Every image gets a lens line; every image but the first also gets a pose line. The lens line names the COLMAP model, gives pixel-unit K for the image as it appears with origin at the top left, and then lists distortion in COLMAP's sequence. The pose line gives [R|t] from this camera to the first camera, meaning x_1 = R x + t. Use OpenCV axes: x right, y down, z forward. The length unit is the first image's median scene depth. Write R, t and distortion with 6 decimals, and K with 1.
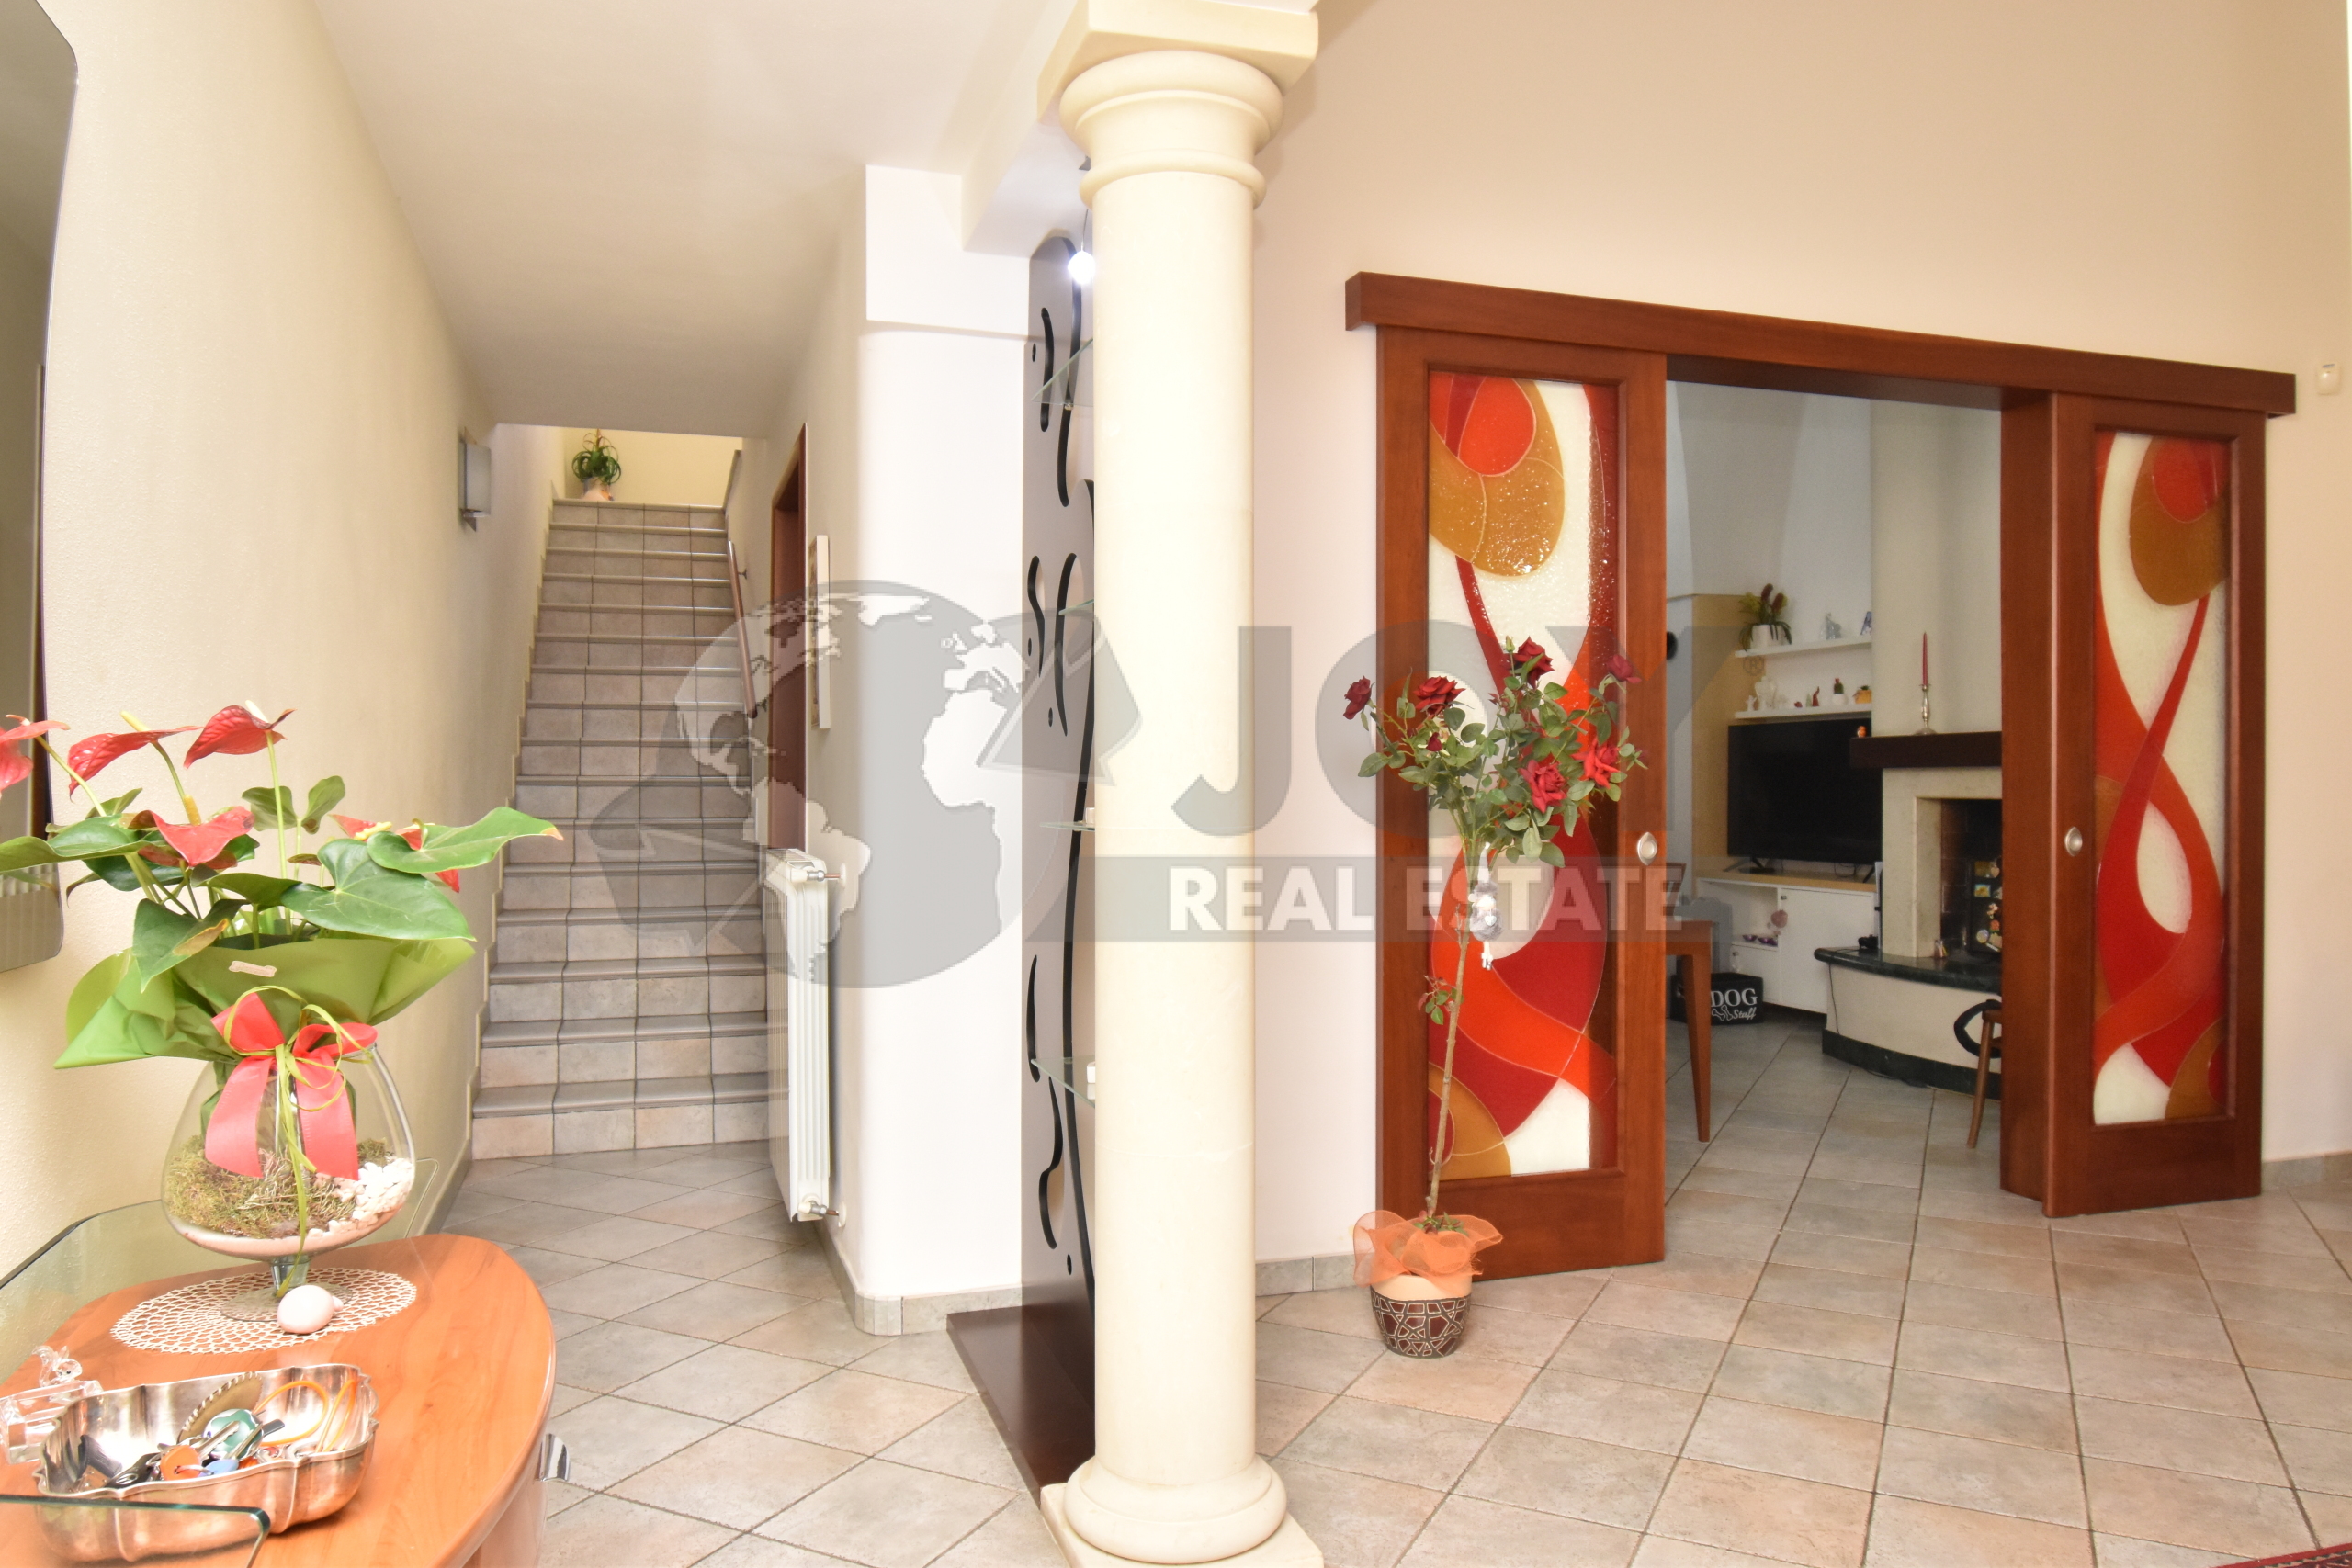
lens RADIAL K [[1575.7, 0, 1181.4], [0, 1575.7, 787.0], [0, 0, 1]] dist [-0.003591, -0.000081]
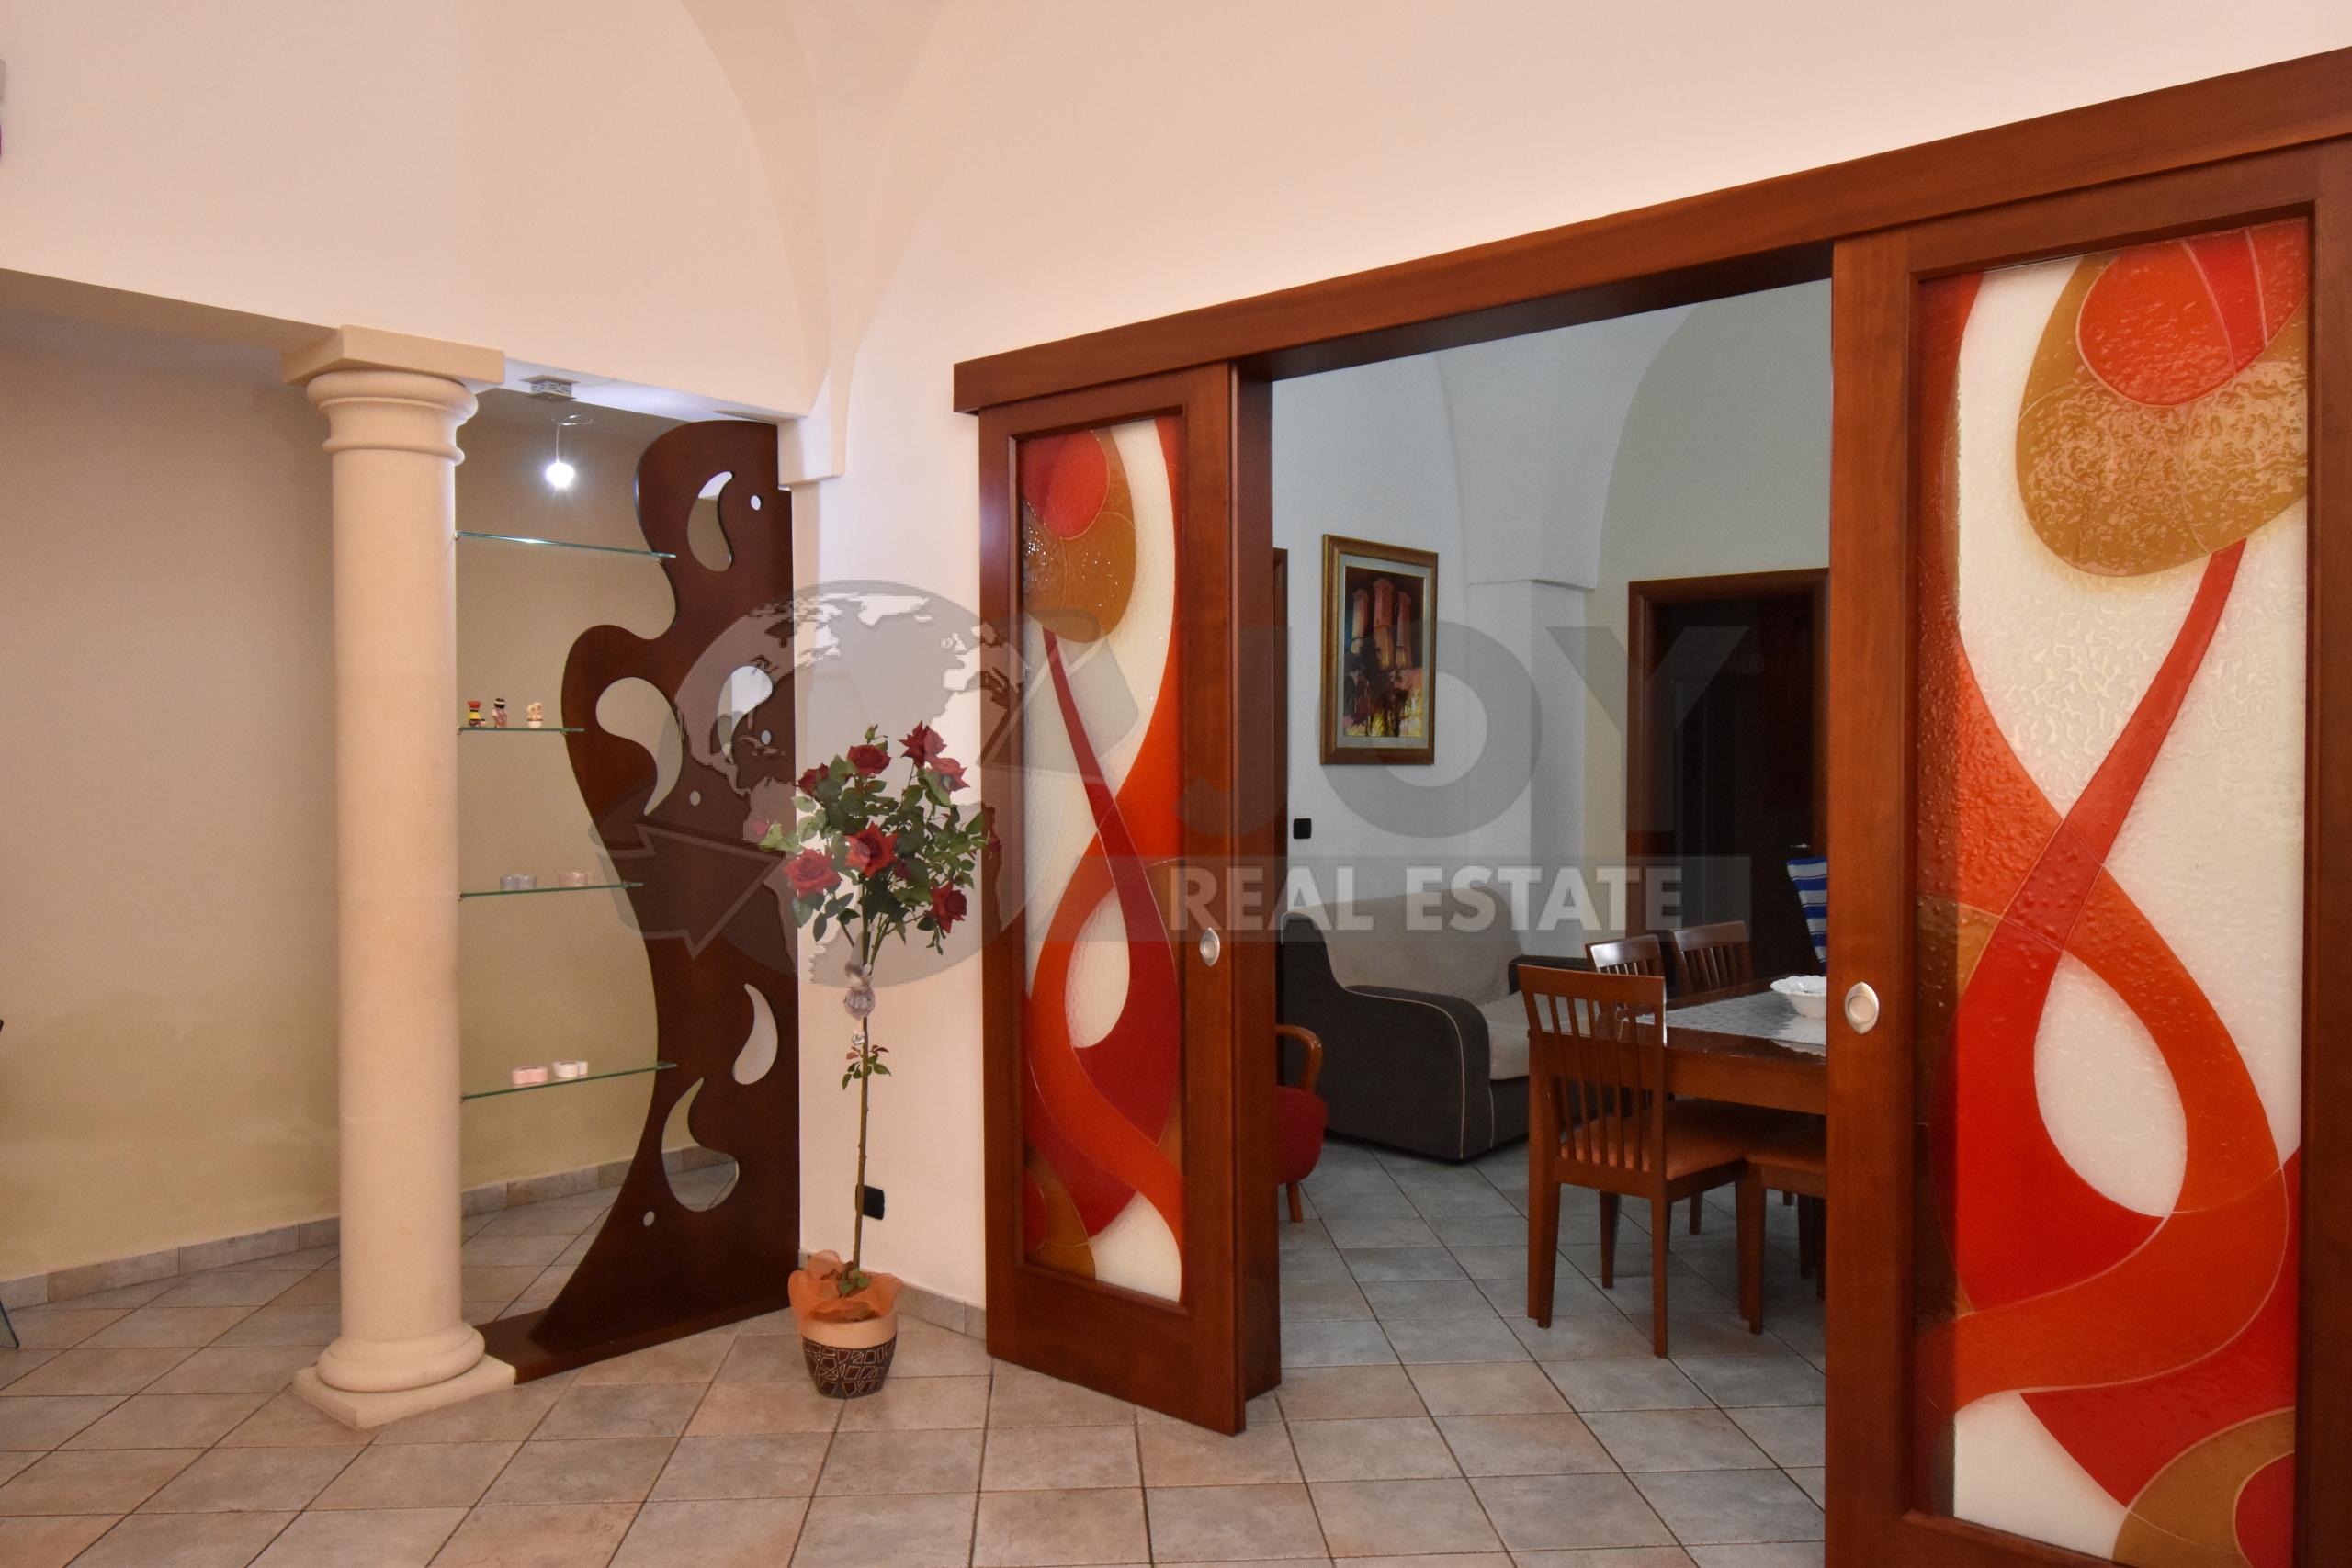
lens RADIAL K [[1671.1, 0, 1182.7], [0, 1671.1, 792.8], [0, 0, 1]] dist [-0.002062, -0.008951]
pose [[0.534653, 0.013399, -0.844965, 0.925612], [-0.009263, 0.999907, 0.009995, -0.047058], [0.845021, 0.002483, 0.534728, 0.442509]]
